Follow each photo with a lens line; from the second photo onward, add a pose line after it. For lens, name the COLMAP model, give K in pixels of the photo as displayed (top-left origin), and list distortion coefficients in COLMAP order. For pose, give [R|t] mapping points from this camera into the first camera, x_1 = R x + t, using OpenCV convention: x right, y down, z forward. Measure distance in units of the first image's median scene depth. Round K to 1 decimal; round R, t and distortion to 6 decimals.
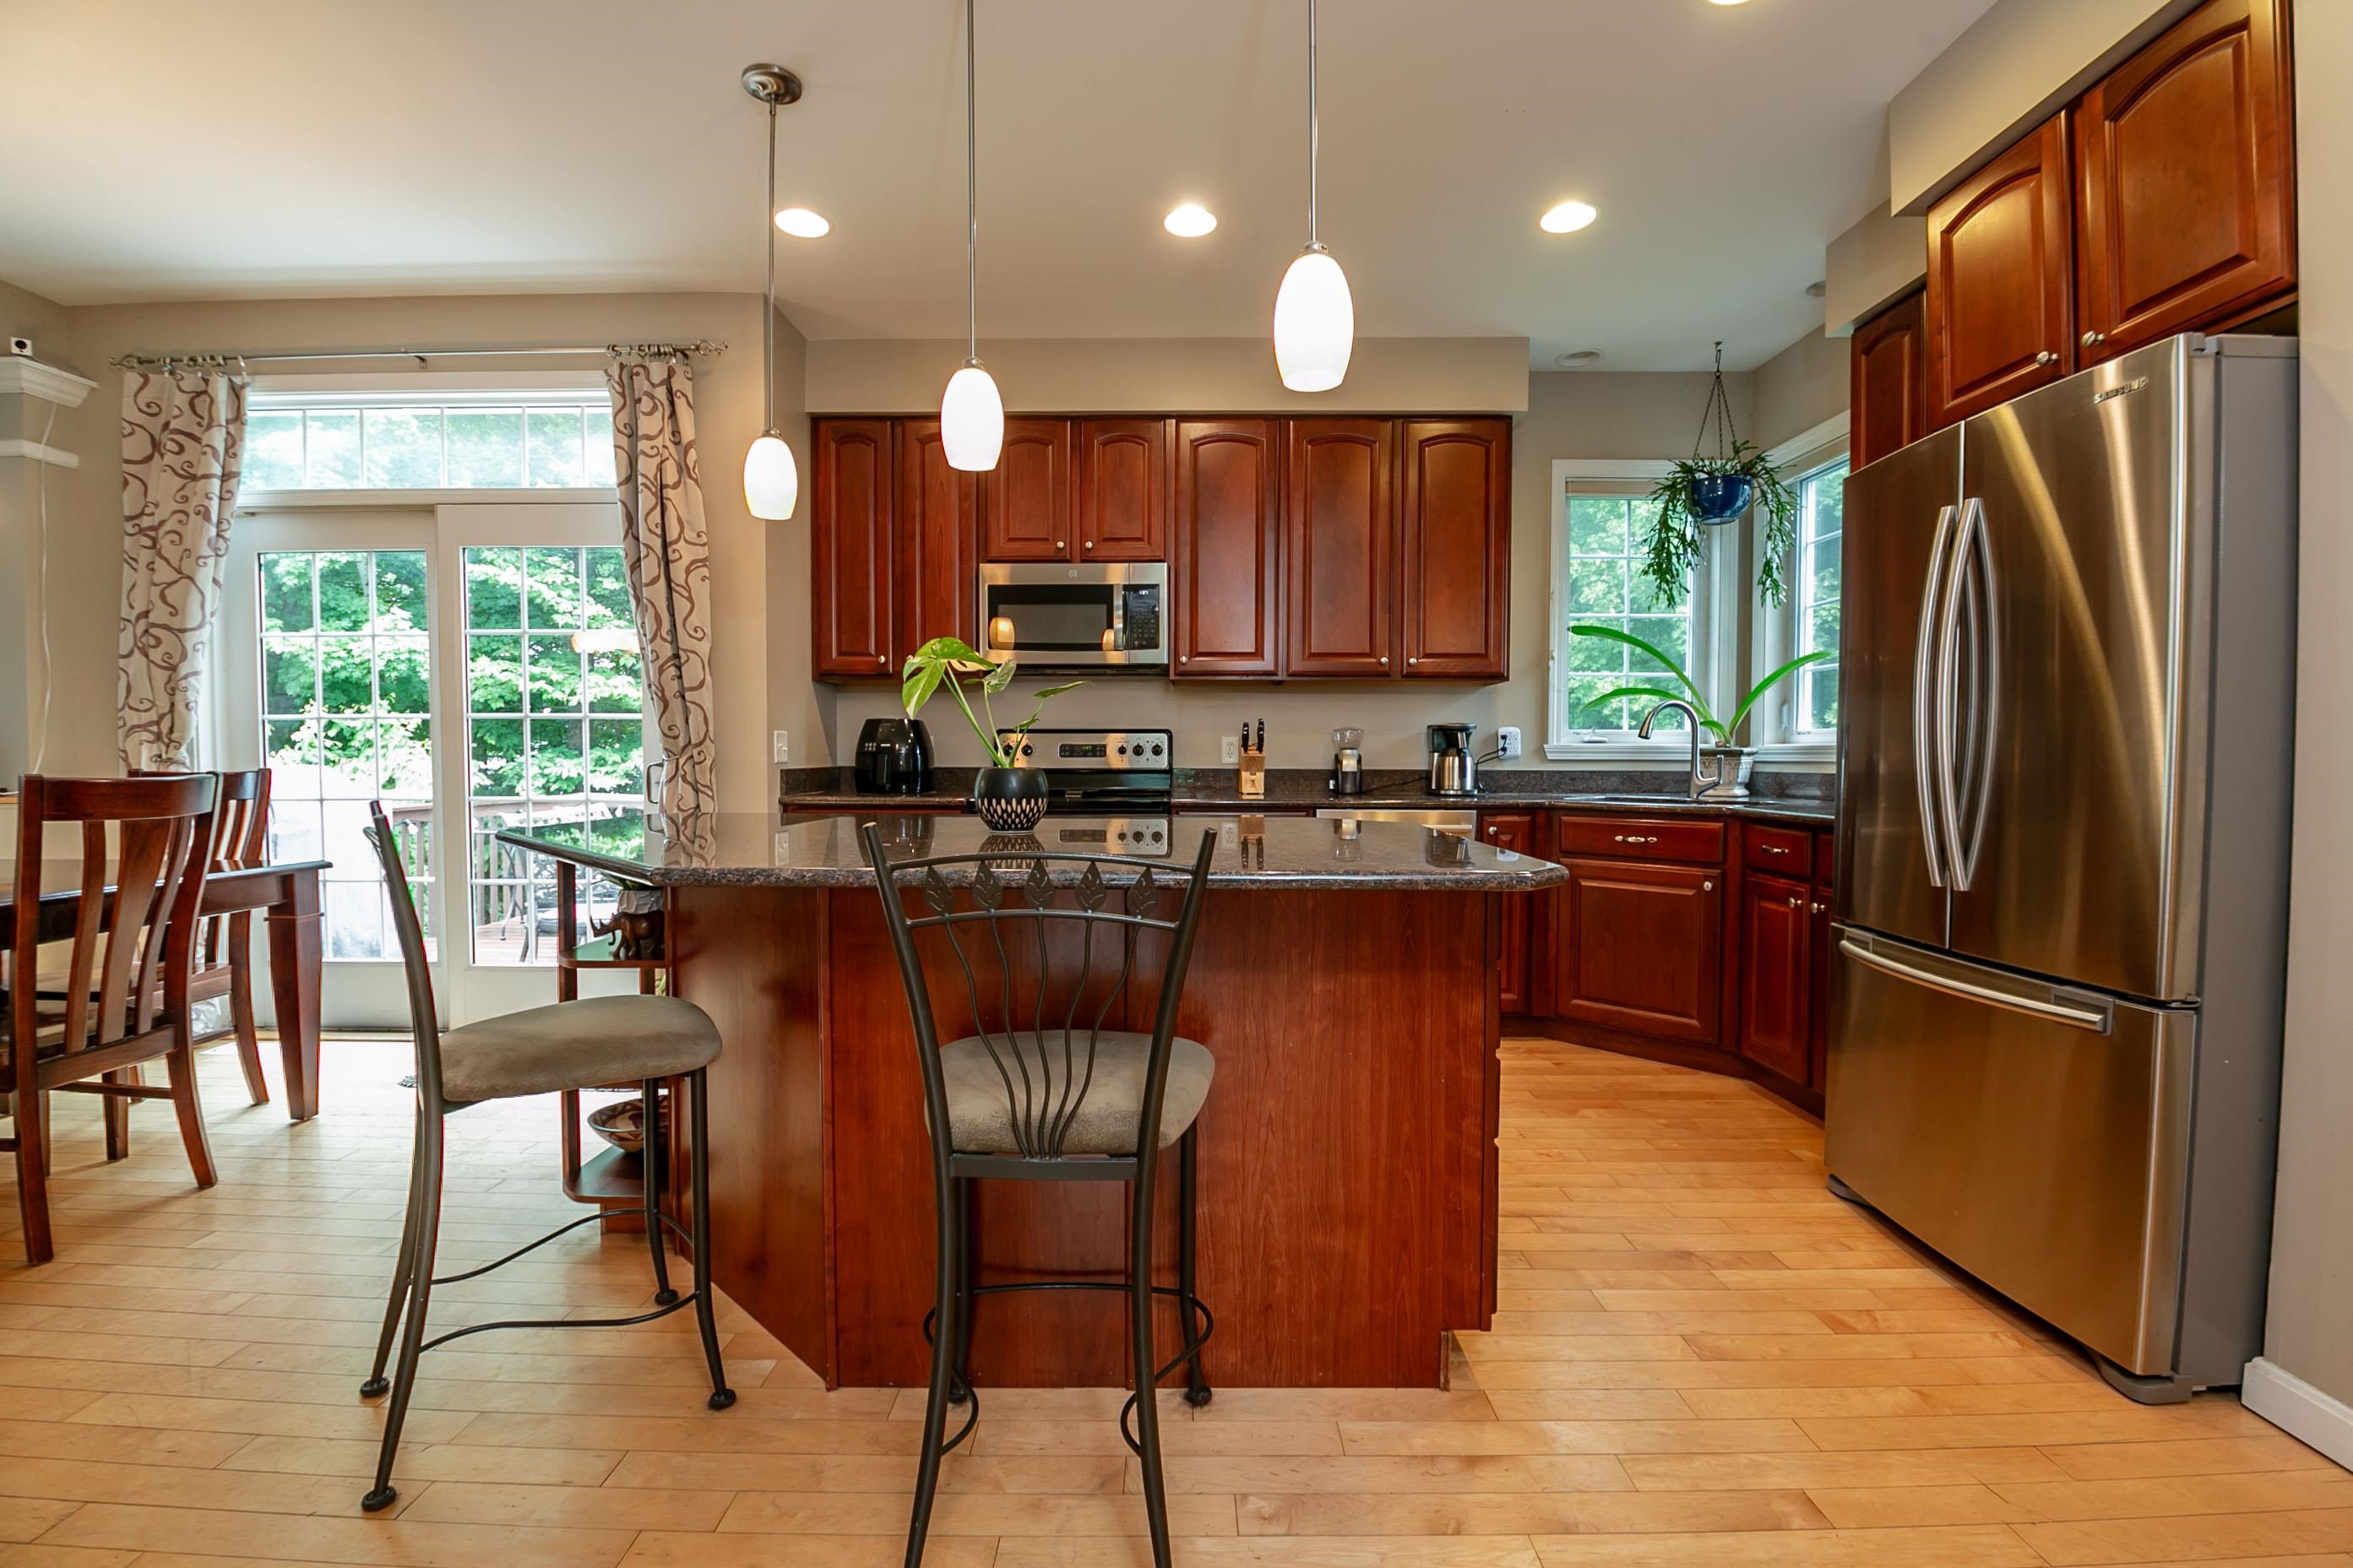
lens RADIAL K [[1019.4, 0, 1144.2], [0, 1019.4, 782.1], [0, 0, 1]] dist [-0.001600, -0.009931]
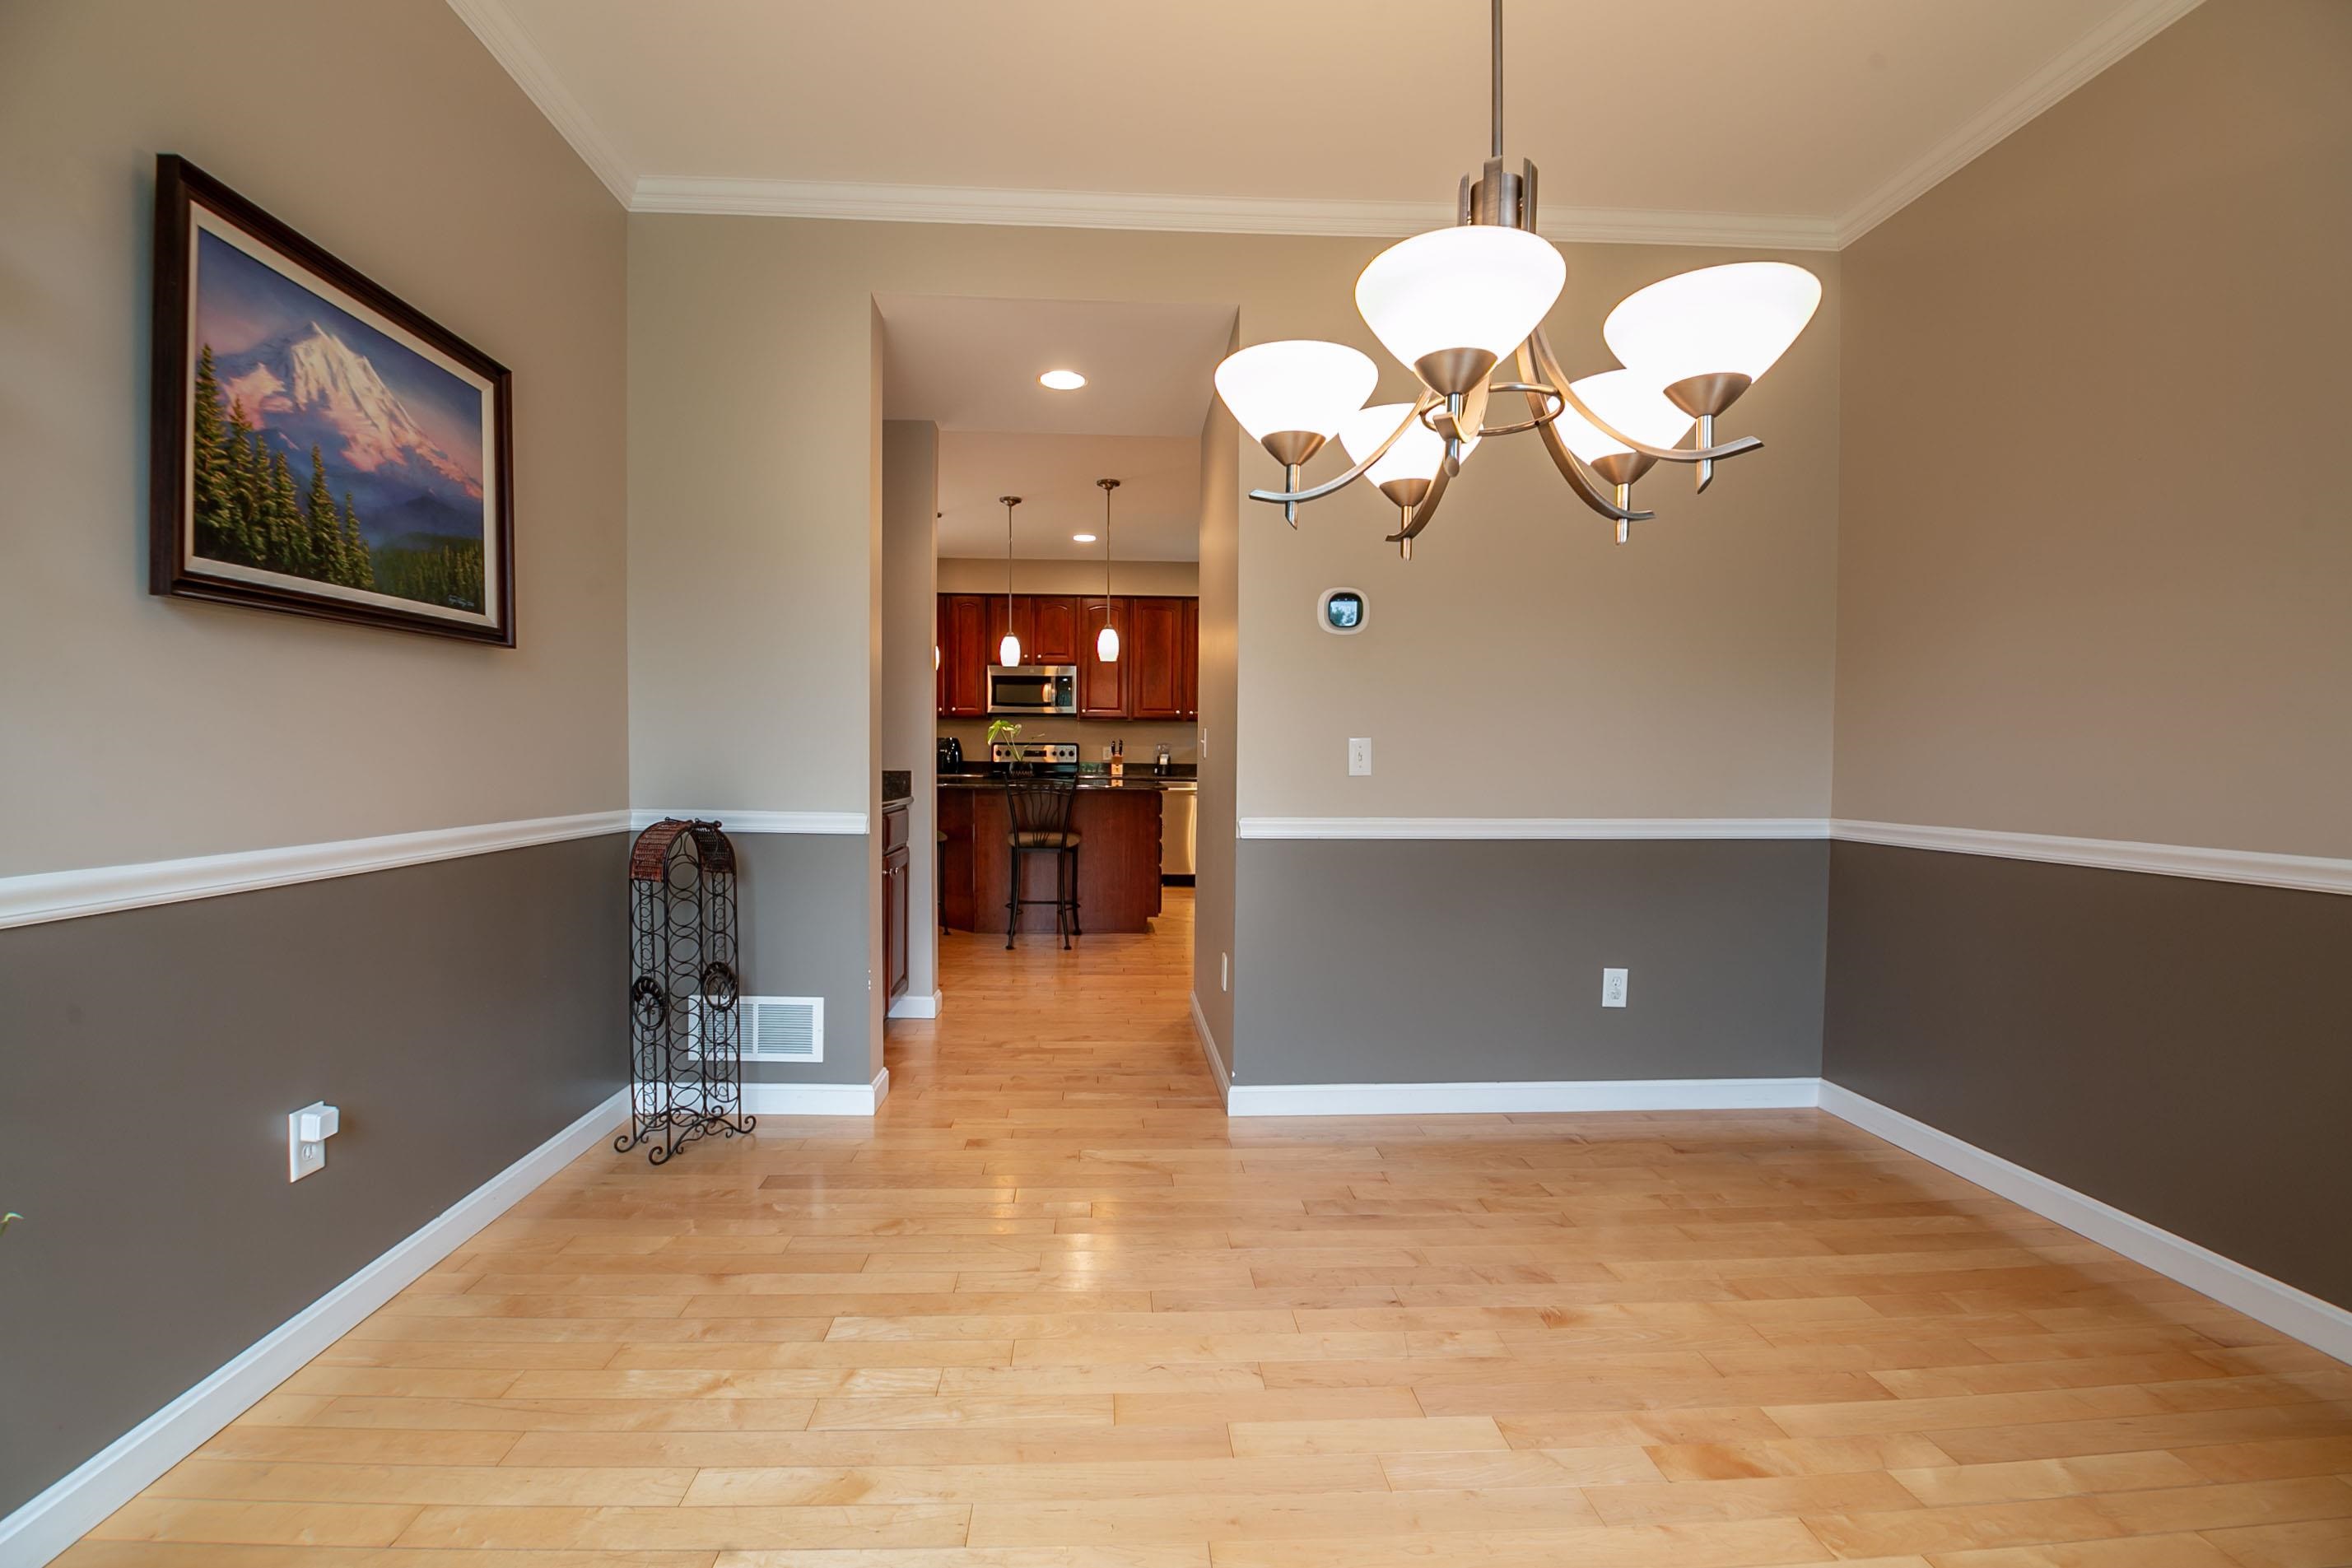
lens RADIAL K [[1019.0, 0, 1143.7], [0, 1019.0, 782.1], [0, 0, 1]] dist [-0.001600, -0.009931]
pose [[0.997238, 0.004082, 0.074158, 0.006674], [-0.004136, 0.999991, 0.000568, 0.025779], [-0.074155, -0.000873, 0.997246, -1.113861]]
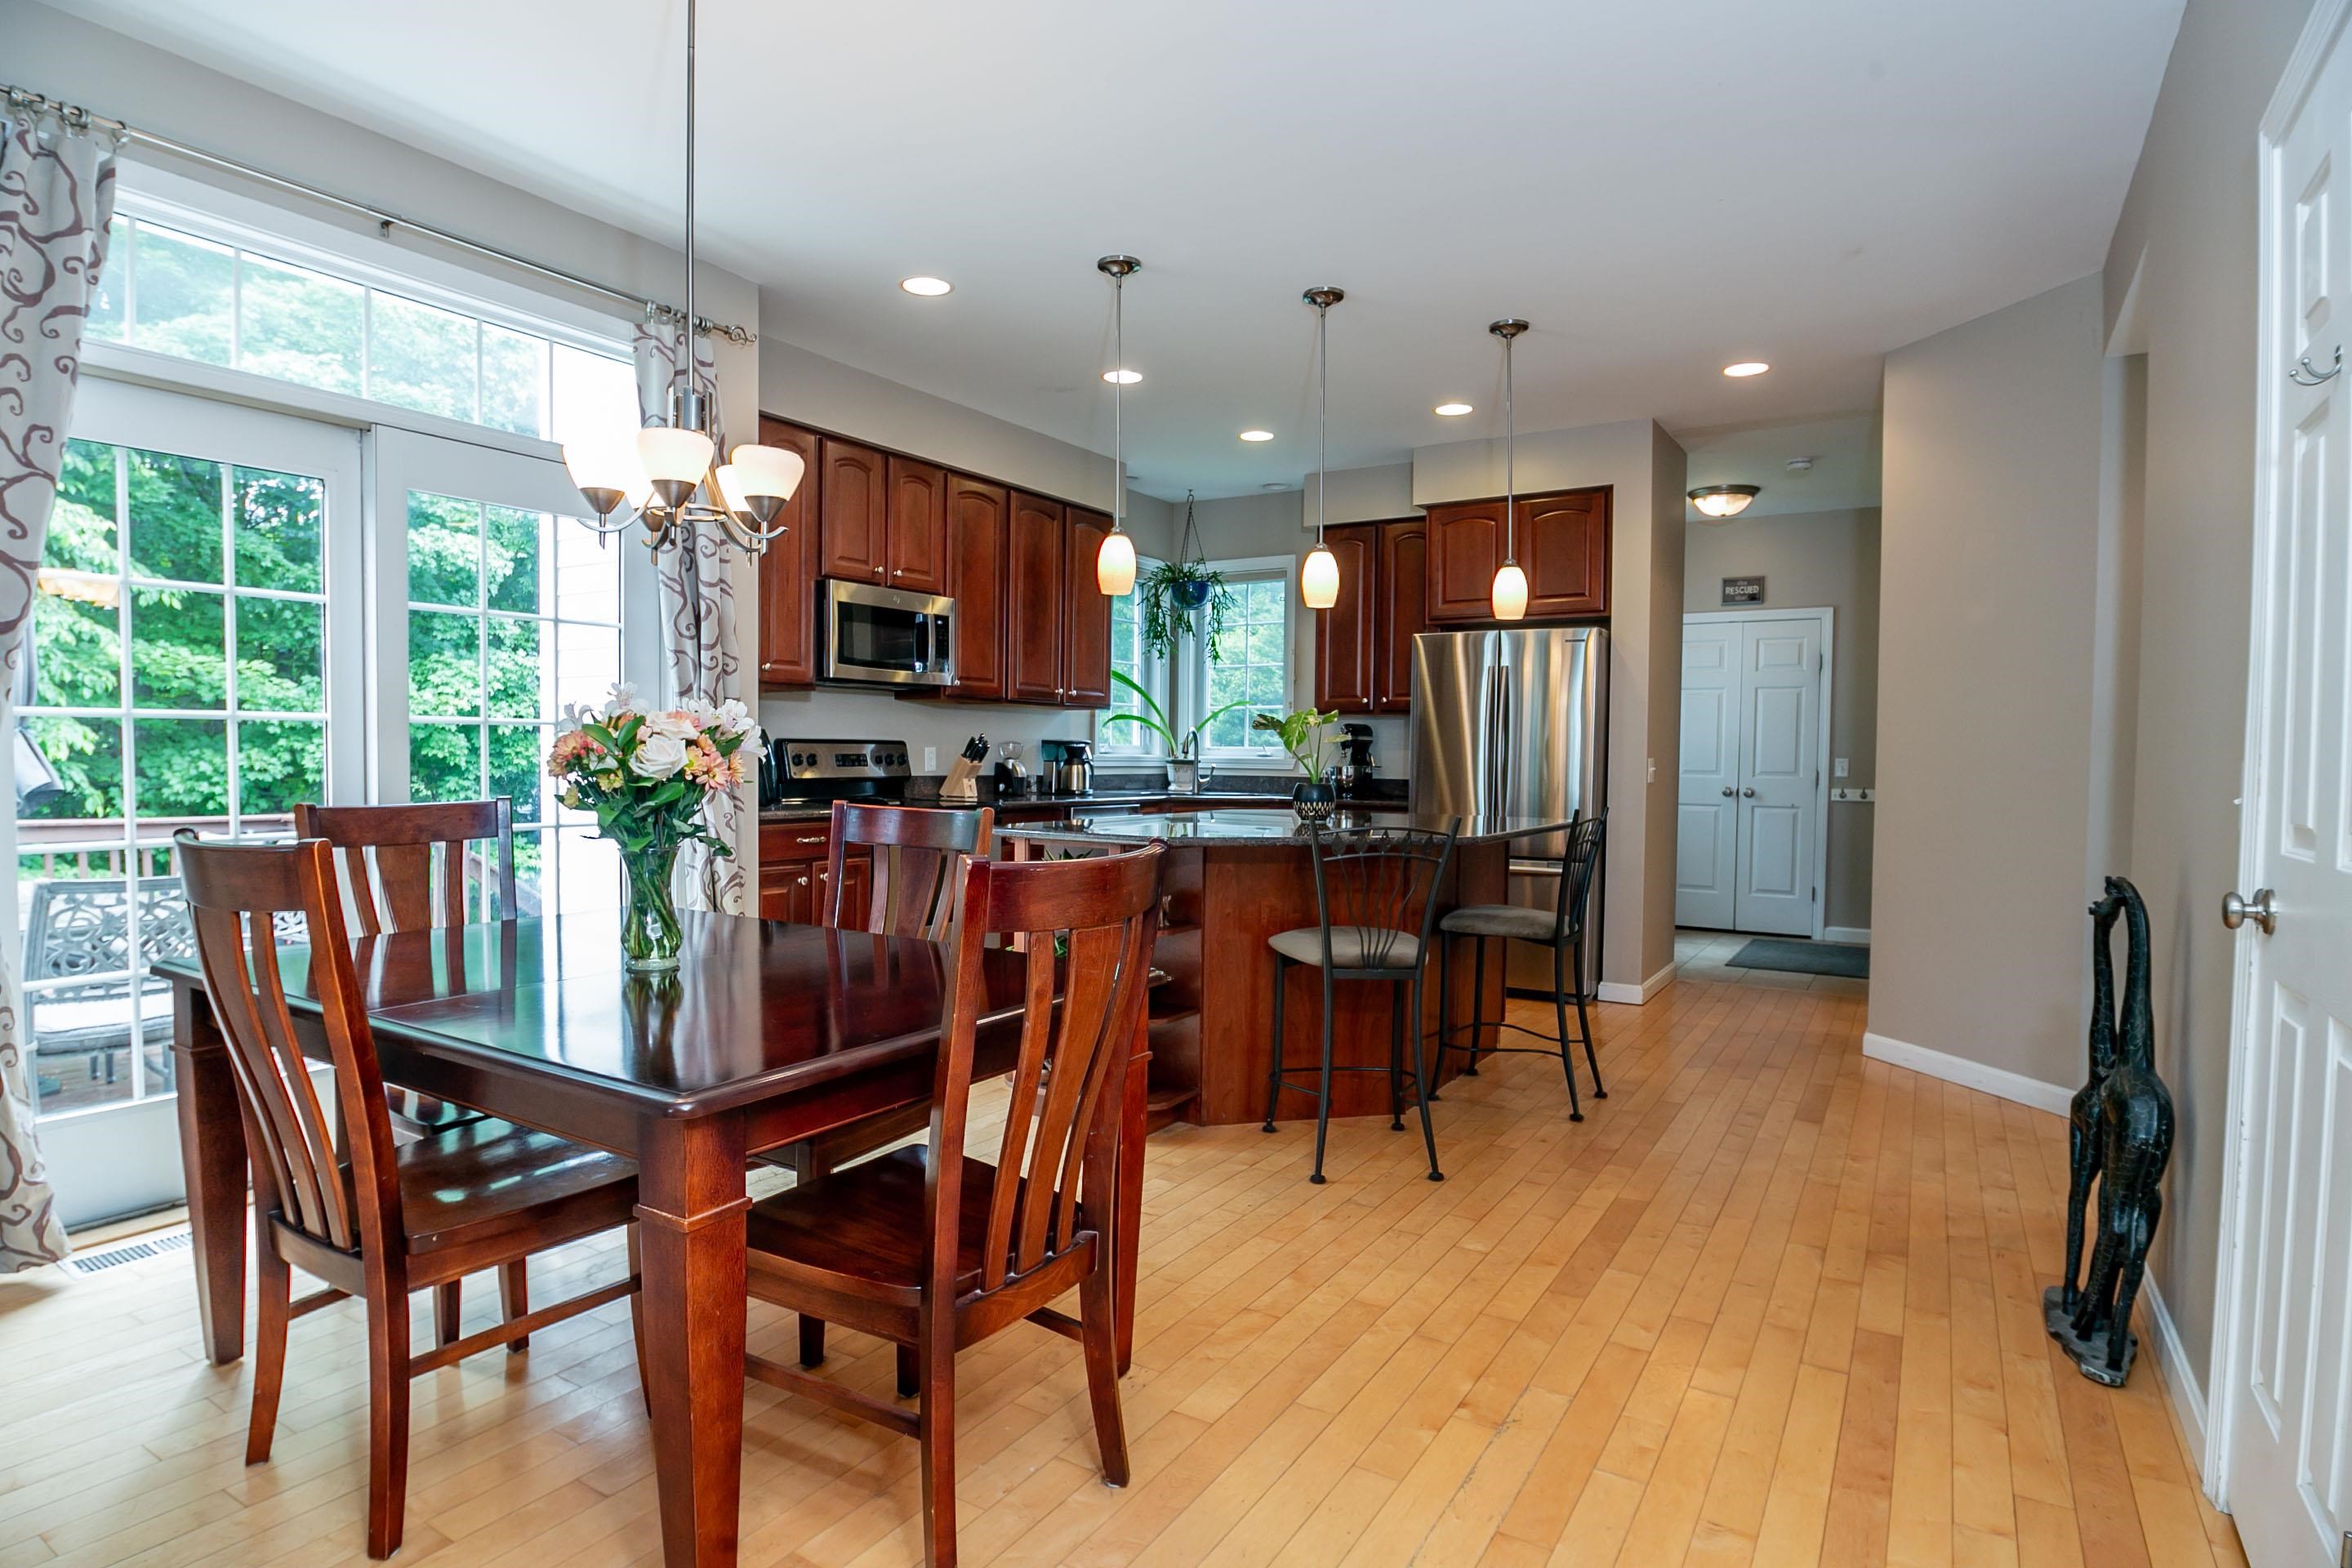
lens RADIAL K [[1264.3, 0, 1143.1], [0, 1264.3, 793.3], [0, 0, 1]] dist [-0.019626, -0.000904]
pose [[0.520918, -0.024849, 0.853245, -1.086955], [0.010970, 0.999689, 0.022416, -0.024358], [-0.853536, -0.002317, 0.521028, 0.070825]]
